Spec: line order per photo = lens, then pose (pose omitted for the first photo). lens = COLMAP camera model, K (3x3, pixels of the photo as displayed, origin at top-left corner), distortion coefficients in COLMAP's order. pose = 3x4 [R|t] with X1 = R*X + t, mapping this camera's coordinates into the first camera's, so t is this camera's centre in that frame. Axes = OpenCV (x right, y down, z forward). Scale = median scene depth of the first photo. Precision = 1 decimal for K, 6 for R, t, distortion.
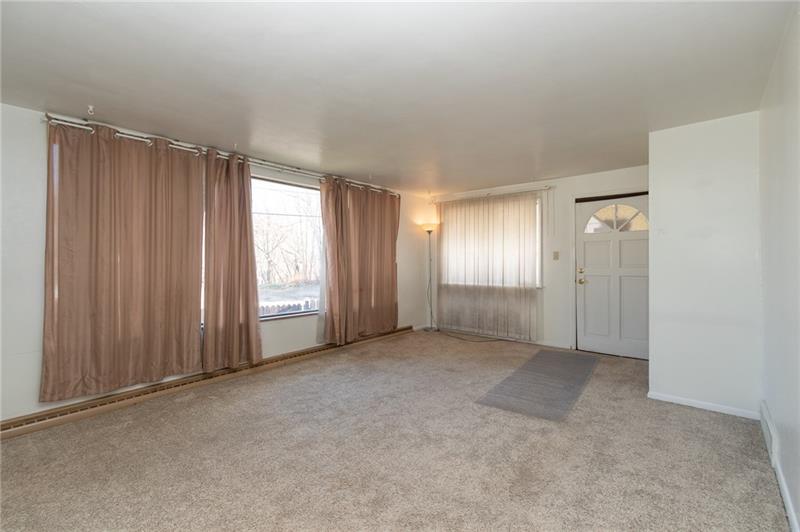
lens RADIAL K [[366.7, 0, 393.2], [0, 366.7, 263.3], [0, 0, 1]] dist [0.002747, 0.000459]
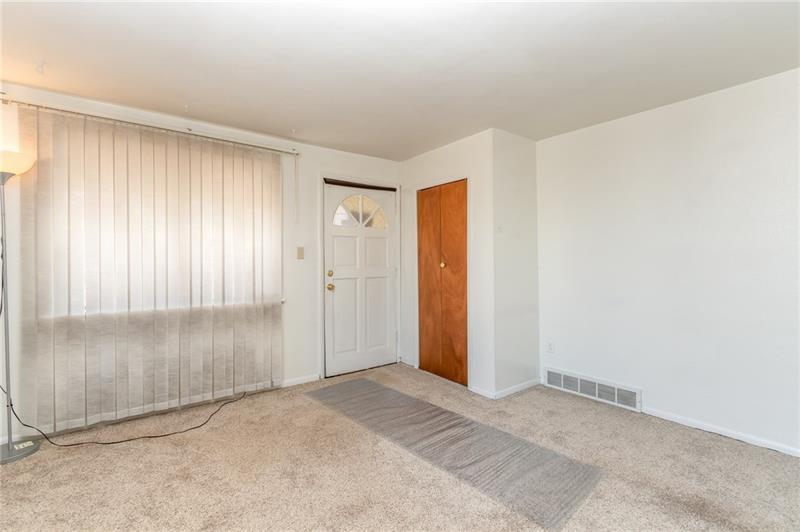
lens RADIAL K [[366.7, 0, 395.9], [0, 366.7, 262.0], [0, 0, 1]] dist [0.002747, 0.000459]
pose [[0.206439, -0.005852, 0.978442, -0.206610], [0.004134, 0.999978, 0.005108, -0.006008], [-0.978451, 0.002991, 0.206459, 0.686113]]
